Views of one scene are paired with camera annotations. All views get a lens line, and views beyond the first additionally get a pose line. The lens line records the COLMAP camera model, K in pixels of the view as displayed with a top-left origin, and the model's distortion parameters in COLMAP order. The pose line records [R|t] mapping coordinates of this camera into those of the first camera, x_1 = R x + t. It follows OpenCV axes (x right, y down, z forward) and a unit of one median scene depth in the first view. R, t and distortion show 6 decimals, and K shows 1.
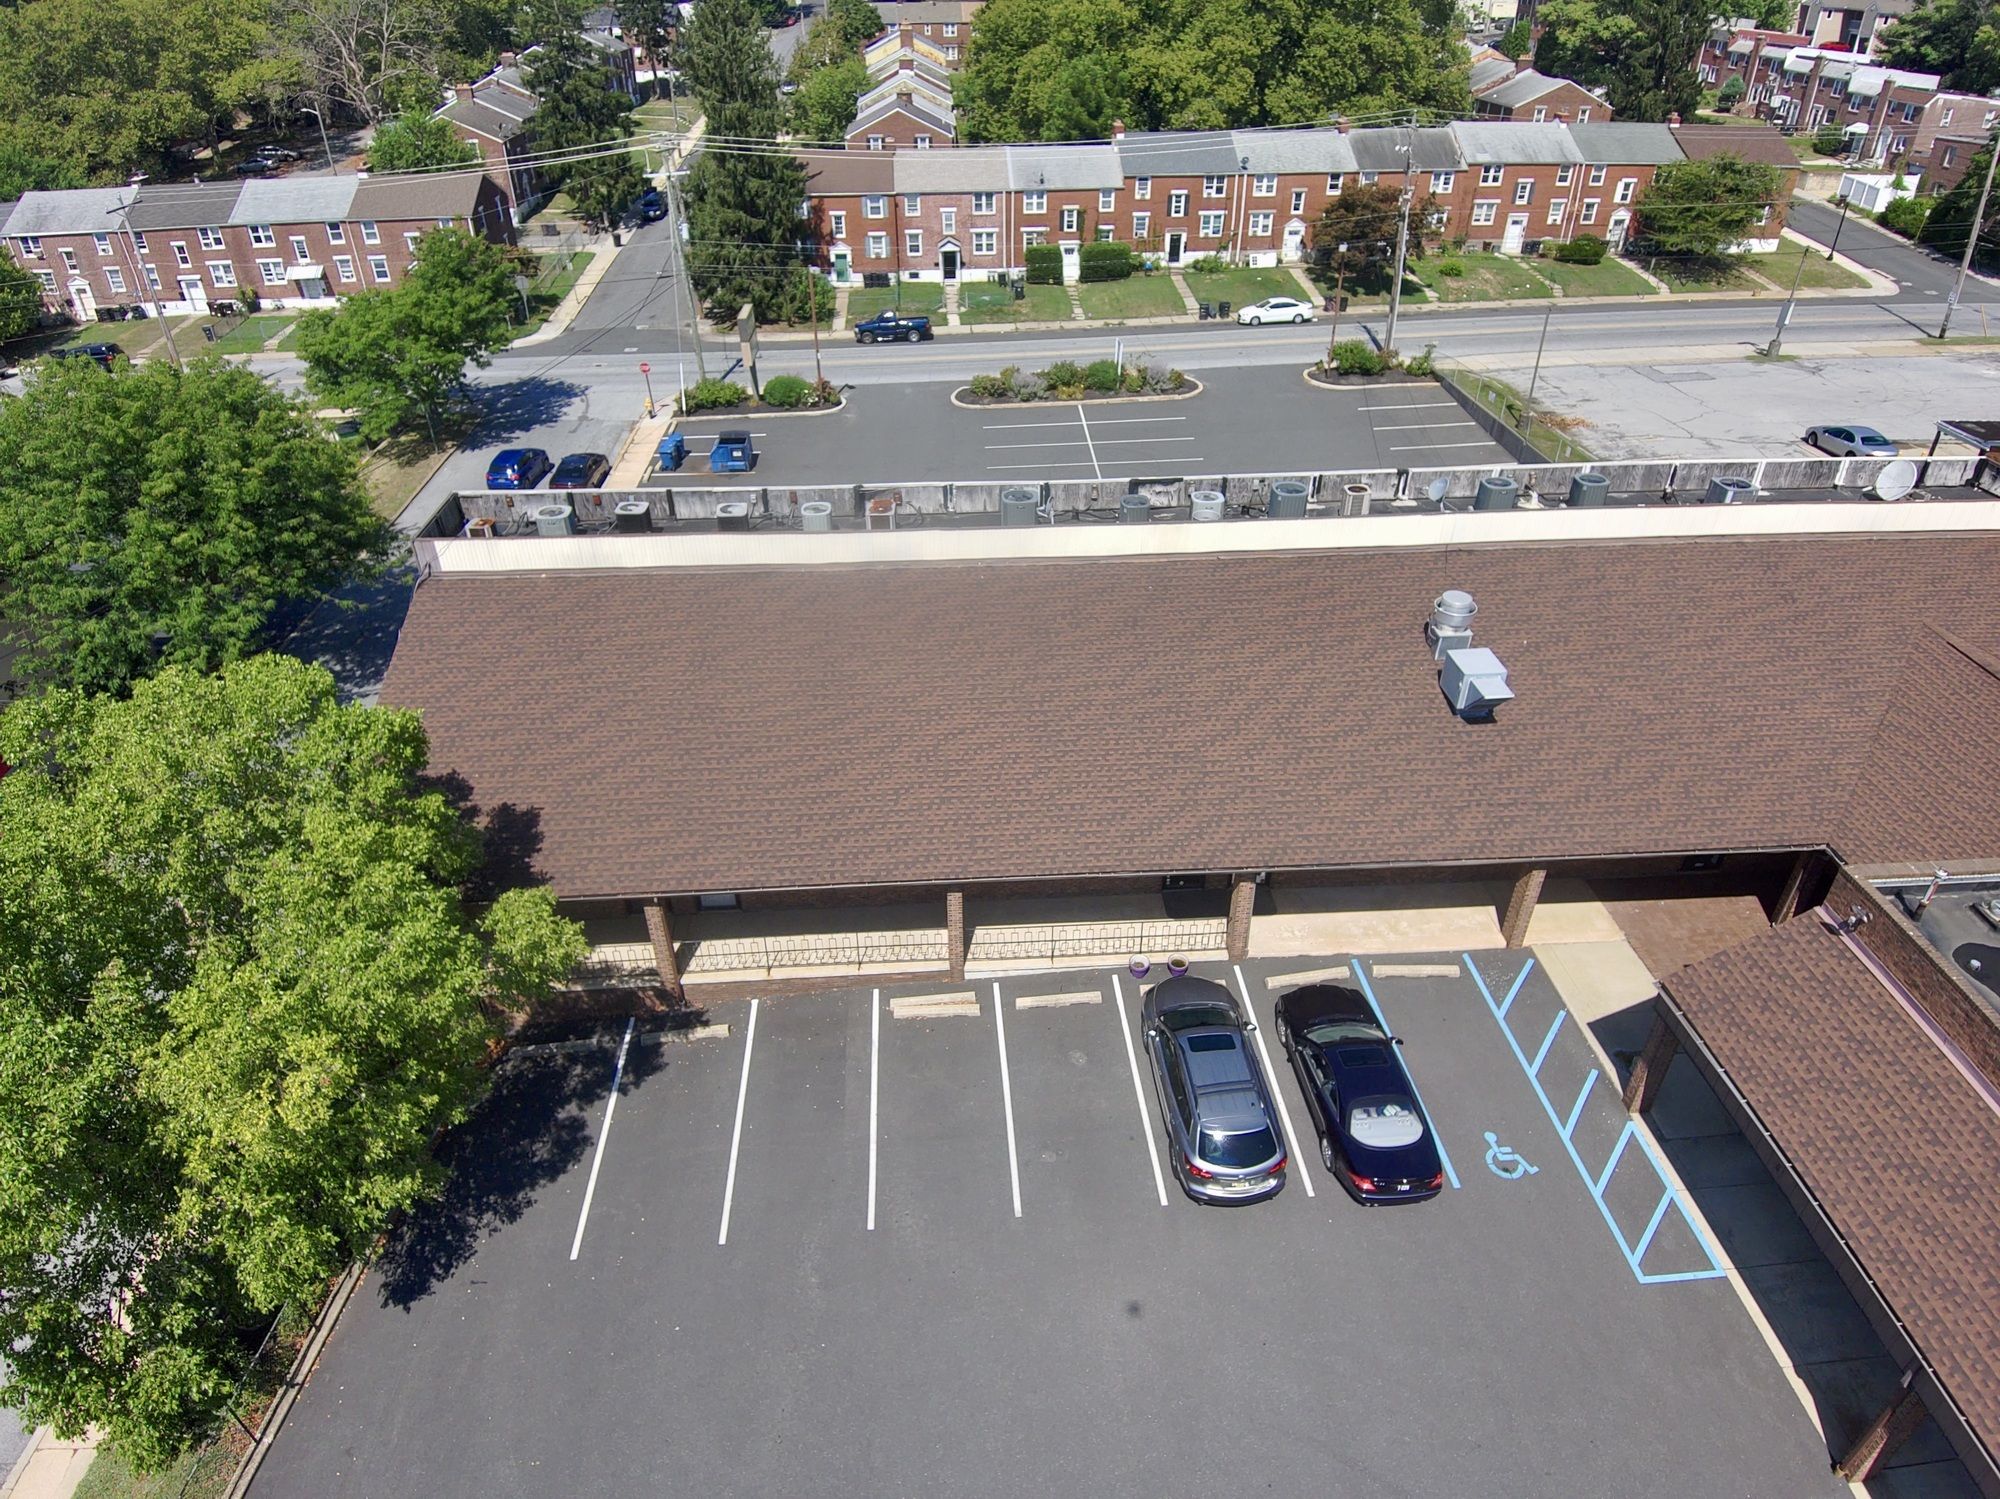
lens RADIAL K [[1190.4, 0, 1008.7], [0, 1190.4, 749.3], [0, 0, 1]] dist [0.024283, -0.046518]
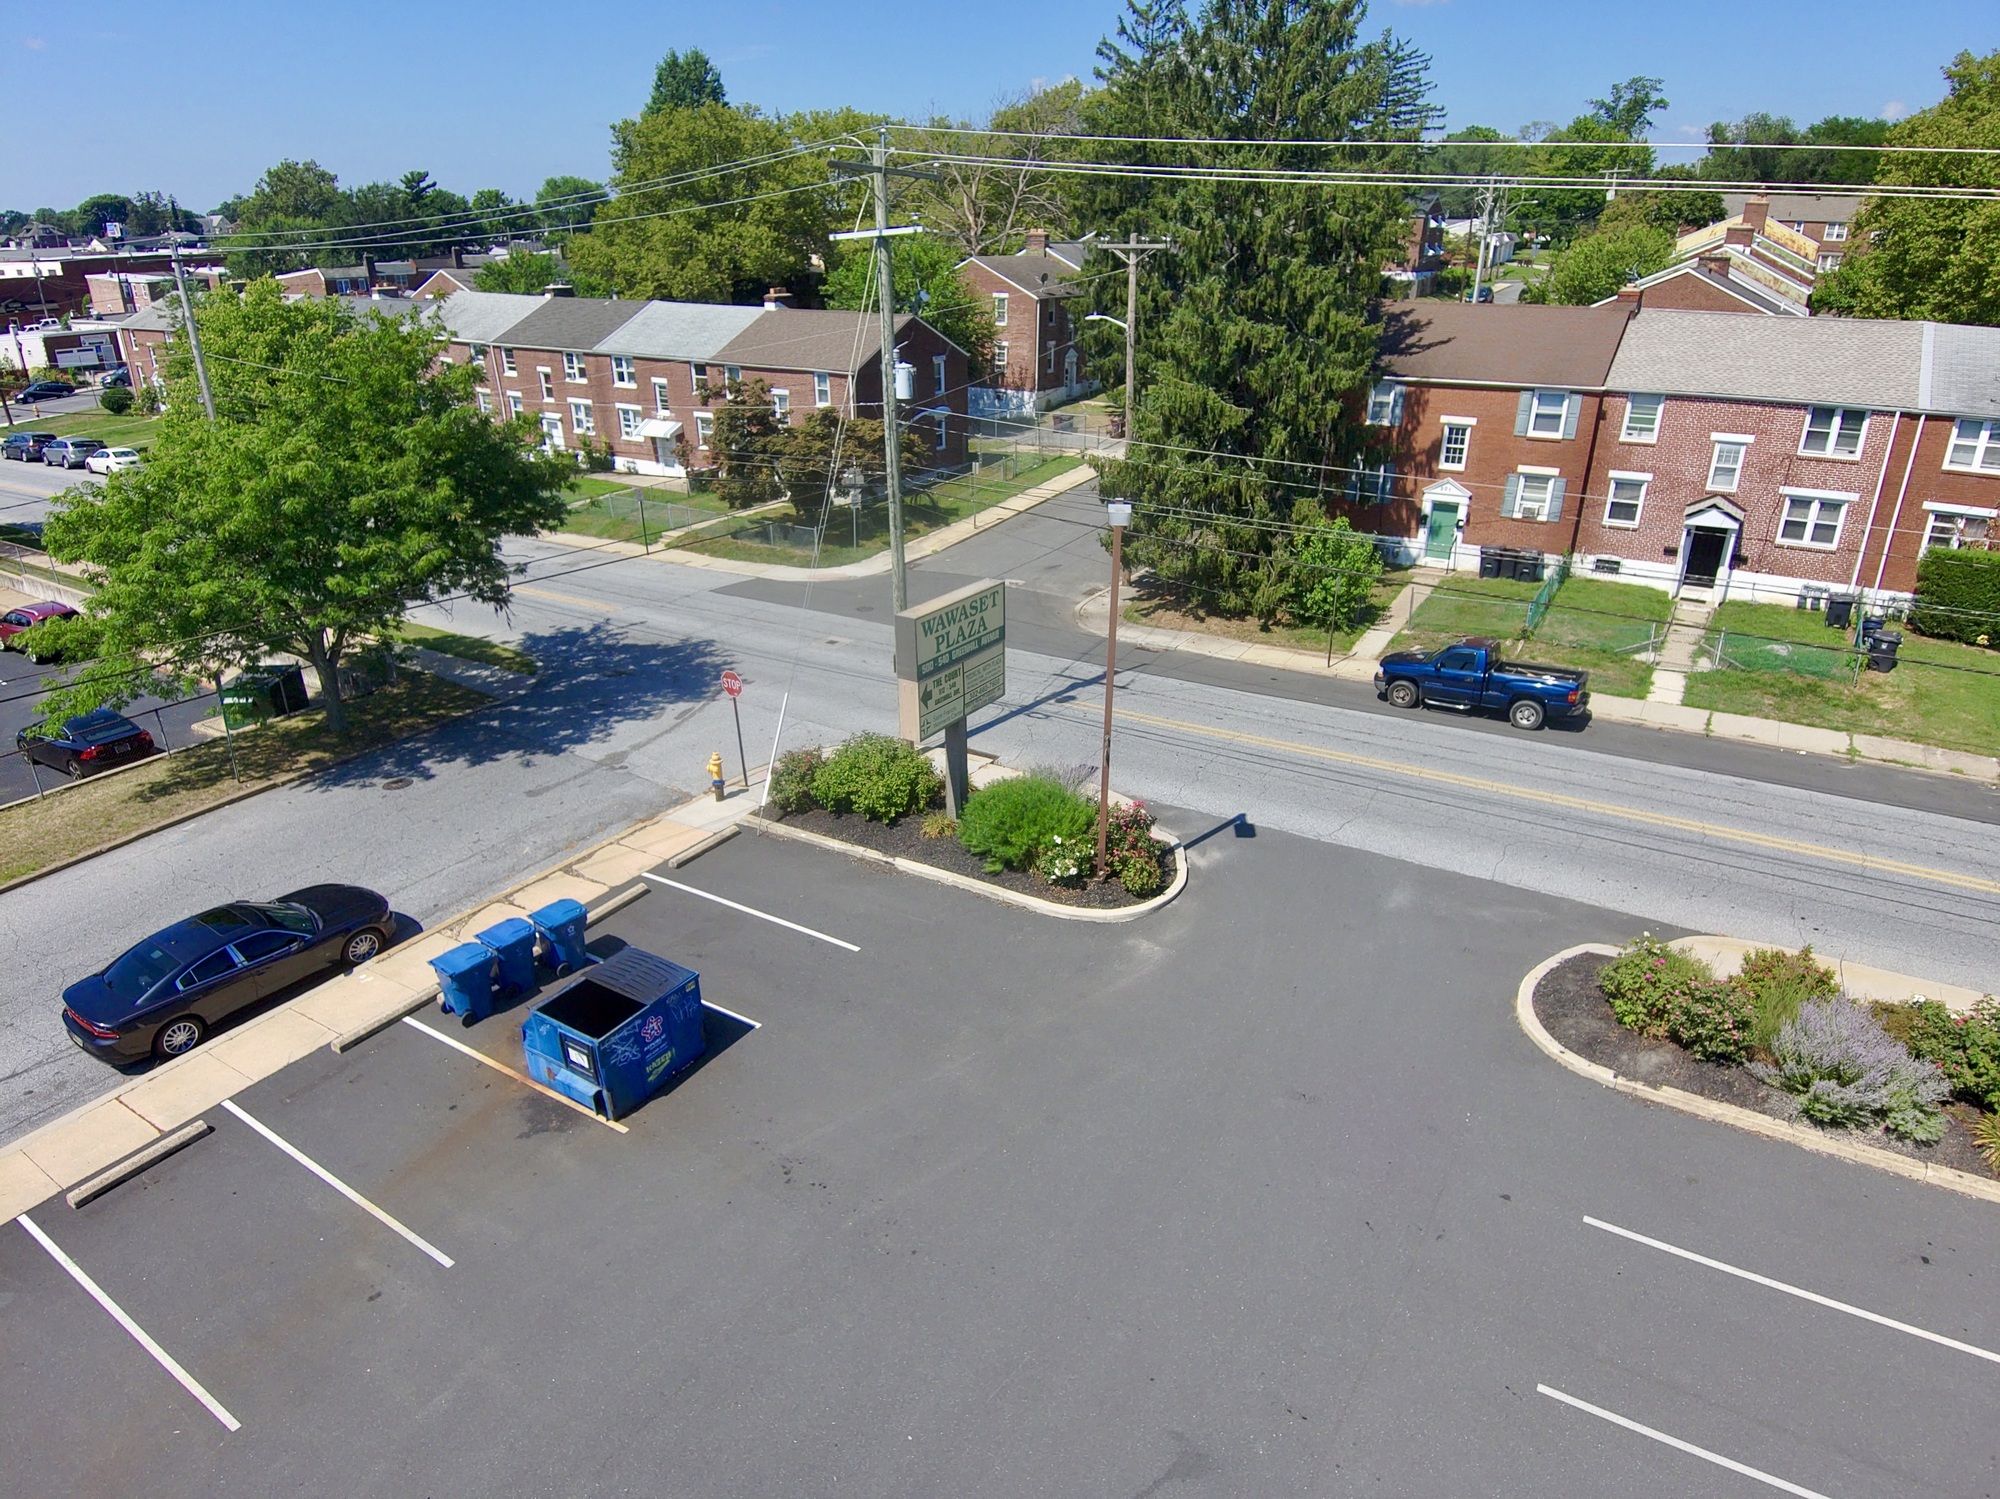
lens RADIAL K [[1190.4, 0, 994.6], [0, 1190.4, 745.6], [0, 0, 1]] dist [0.024283, -0.046518]
pose [[0.808618, 0.235134, -0.539305, -0.008482], [-0.332778, 0.938731, -0.089676, -0.225886], [0.485177, 0.251983, 0.837322, 0.551138]]
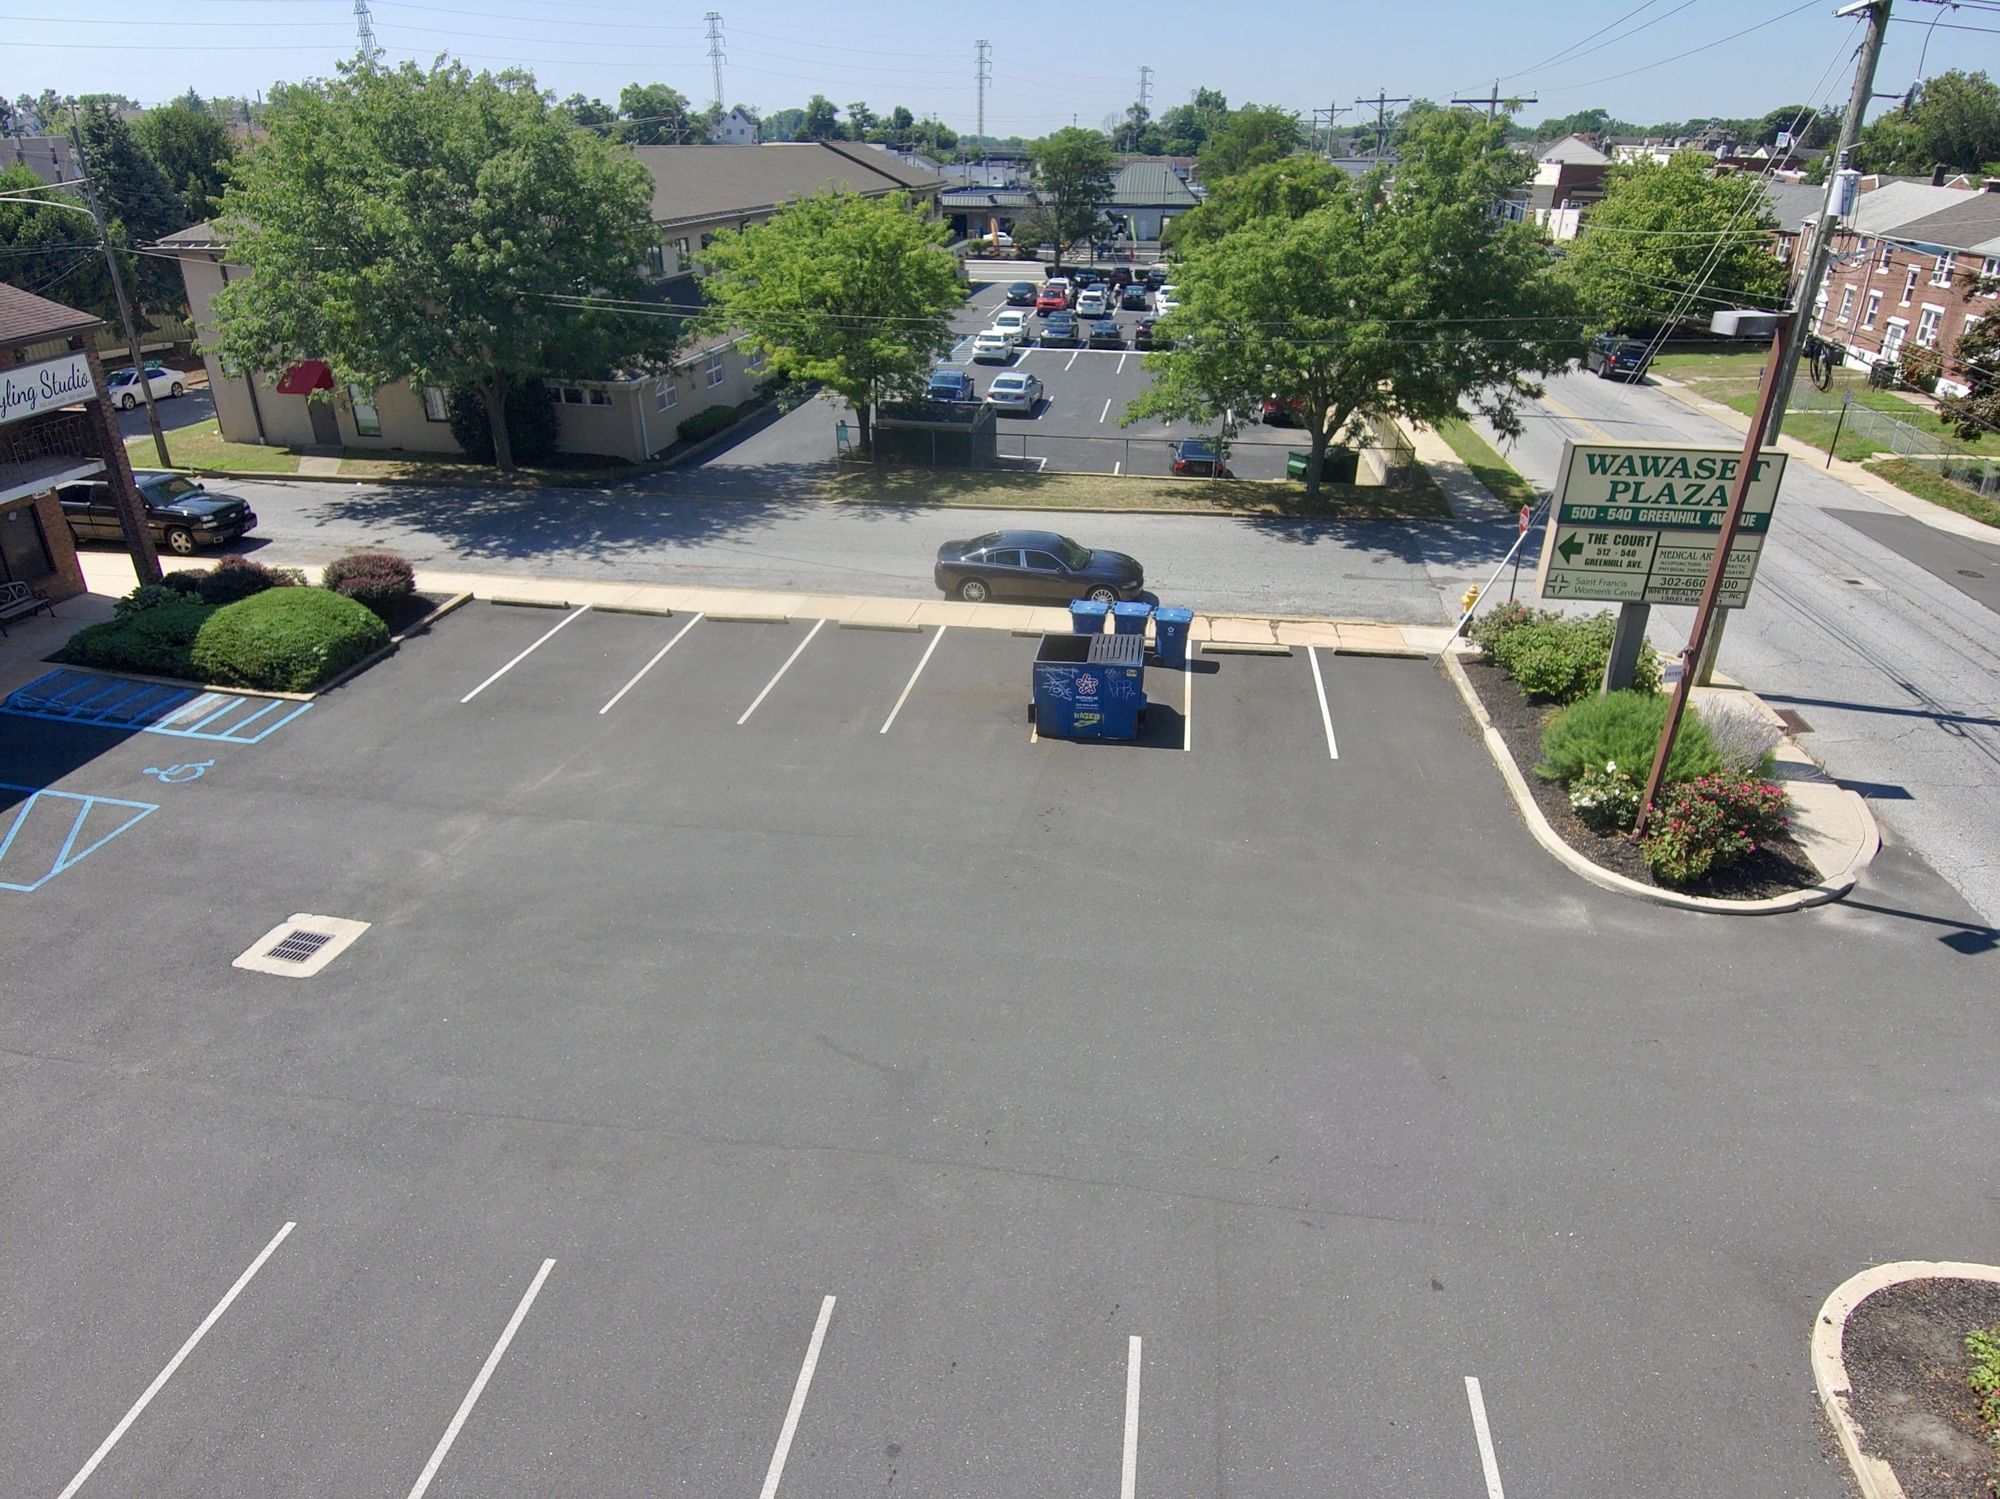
lens RADIAL K [[1190.4, 0, 1005.7], [0, 1190.4, 748.9], [0, 0, 1]] dist [0.024283, -0.046518]
pose [[-0.211776, 0.441289, -0.872018, 0.068590], [-0.551681, 0.682529, 0.479377, -0.278642], [0.806721, 0.582596, 0.098908, 0.675614]]
